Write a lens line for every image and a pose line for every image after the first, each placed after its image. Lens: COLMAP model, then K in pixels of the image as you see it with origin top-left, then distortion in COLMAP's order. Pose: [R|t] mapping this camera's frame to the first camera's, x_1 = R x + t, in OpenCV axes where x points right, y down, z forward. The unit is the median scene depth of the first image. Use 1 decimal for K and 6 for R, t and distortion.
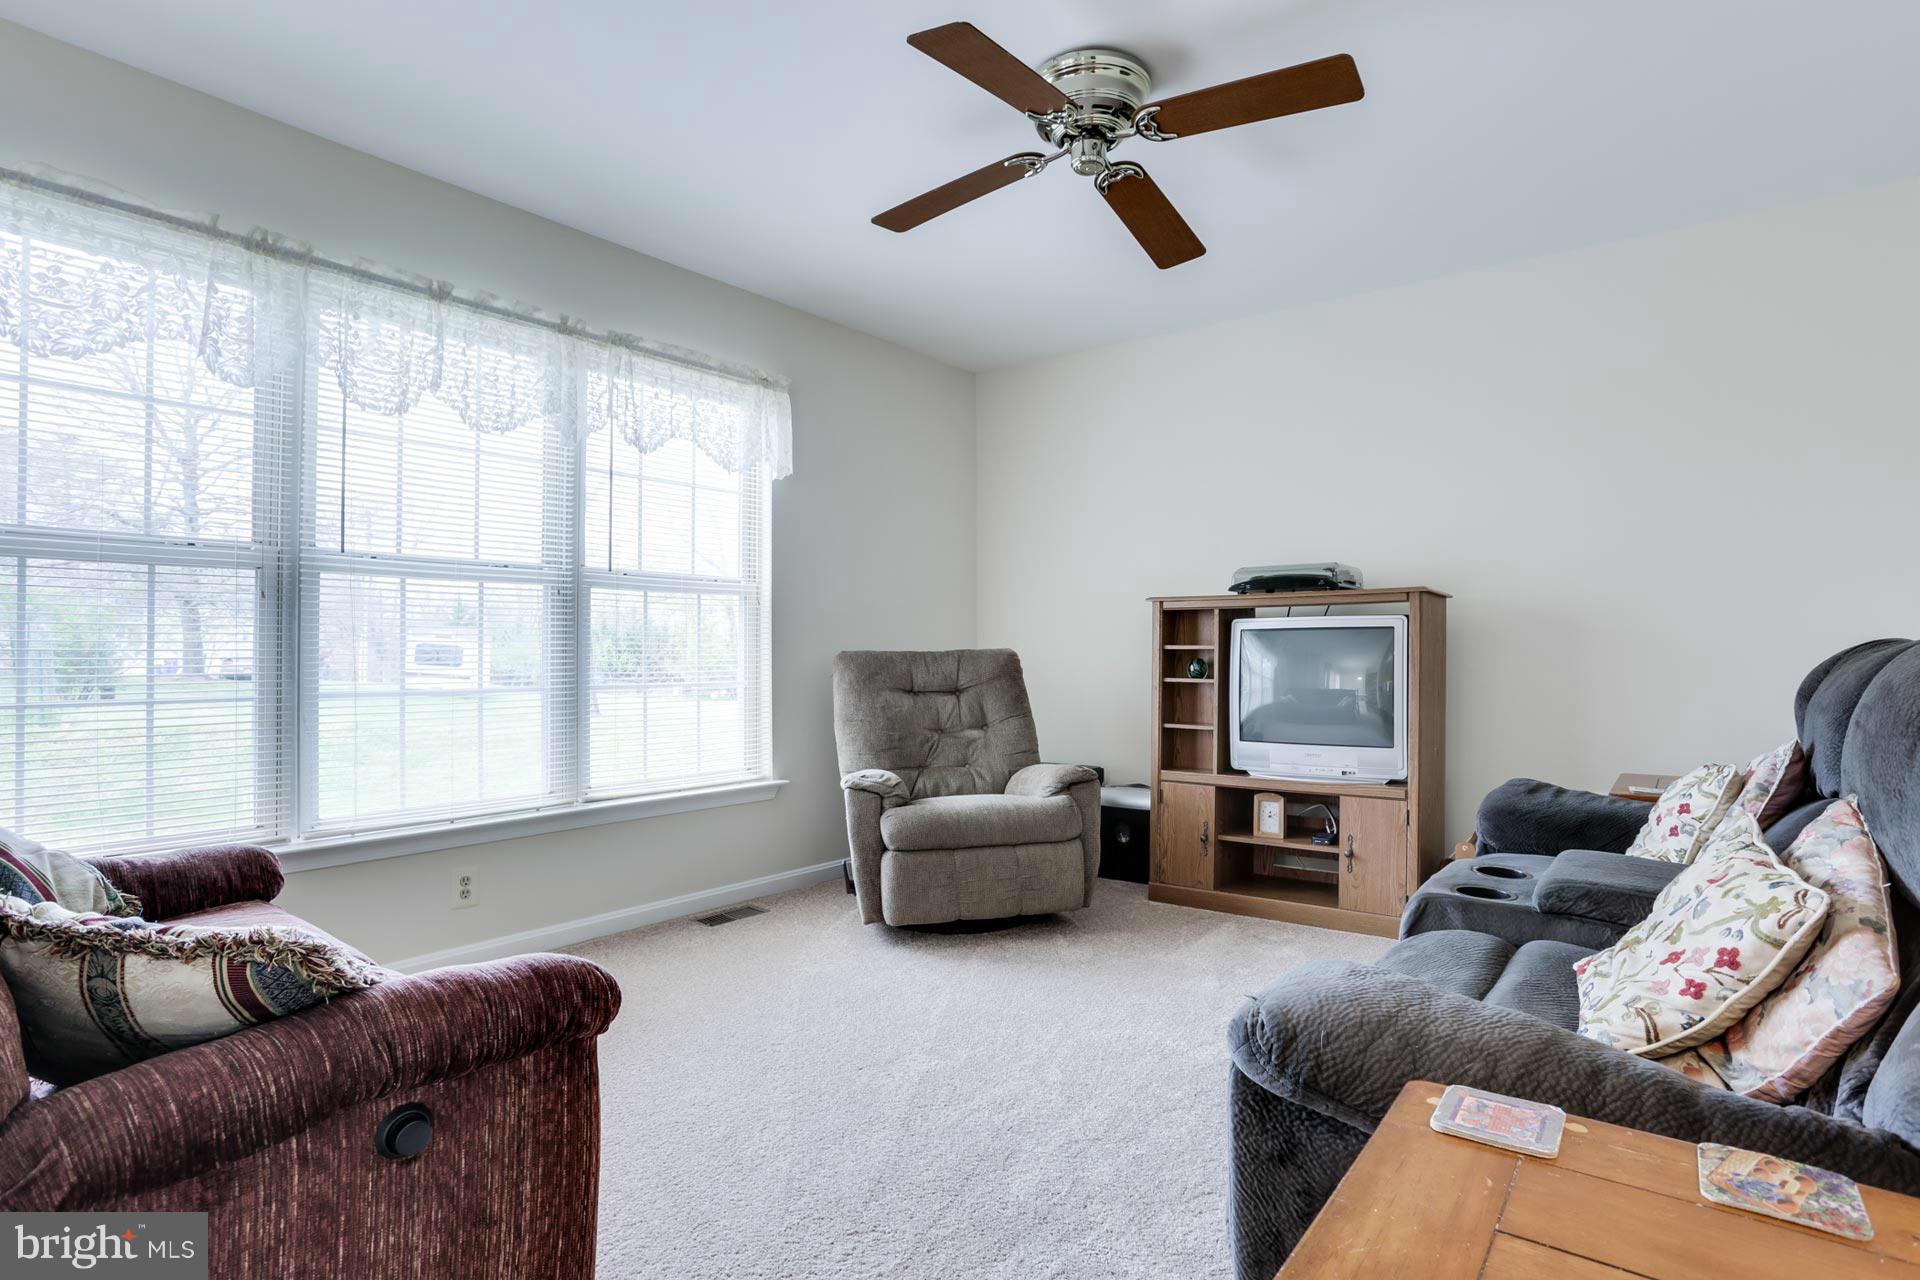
lens RADIAL K [[928.8, 0, 1008.9], [0, 928.8, 675.8], [0, 0, 1]] dist [-0.052842, 0.018263]
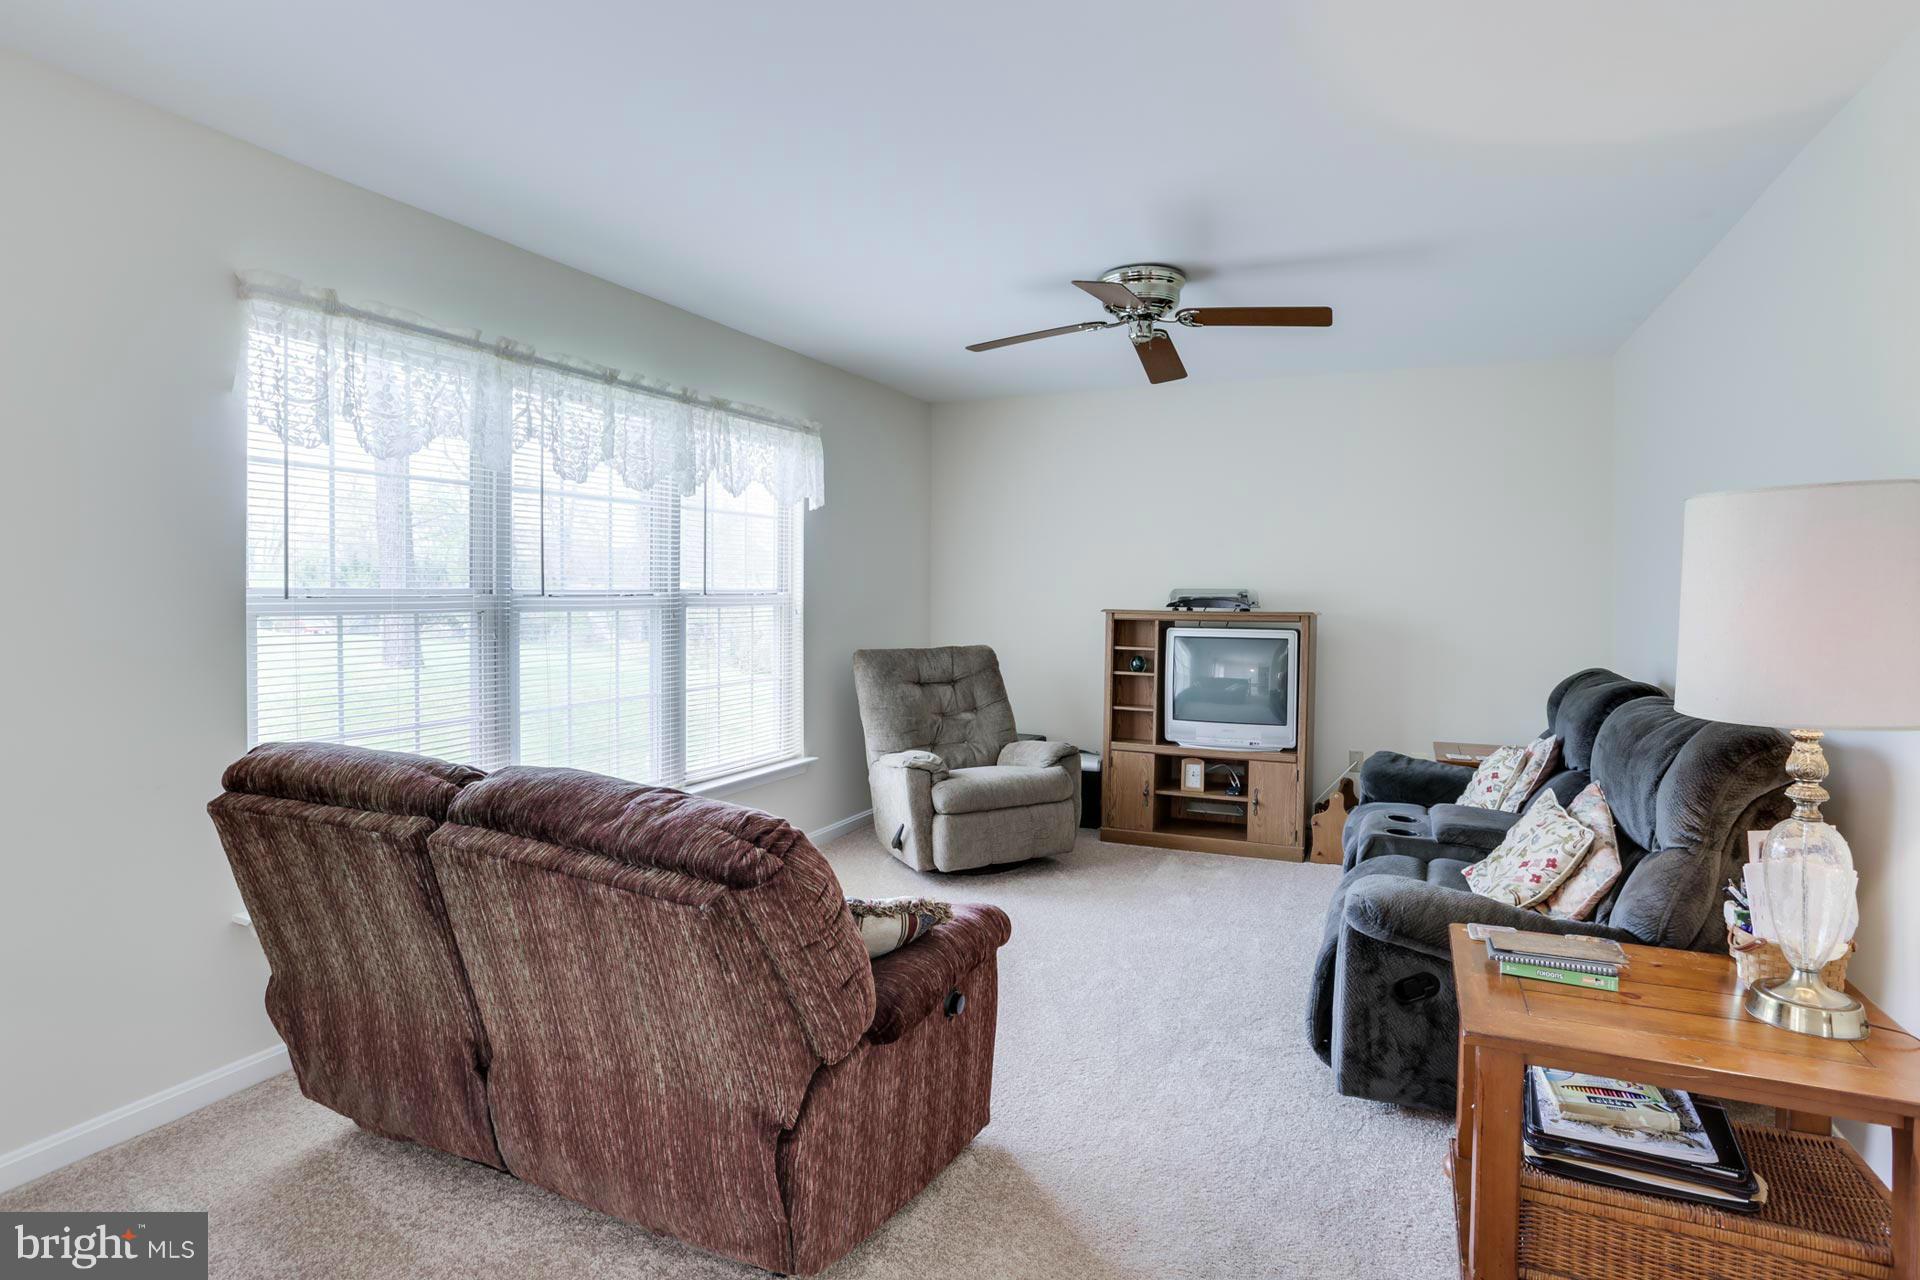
lens RADIAL K [[965.7, 0, 964.6], [0, 965.7, 631.2], [0, 0, 1]] dist [-0.052613, 0.000715]
pose [[0.975413, -0.000666, 0.220386, -0.384168], [-0.006300, 0.999503, 0.030904, -0.108094], [-0.220297, -0.031532, 0.974923, -0.311620]]
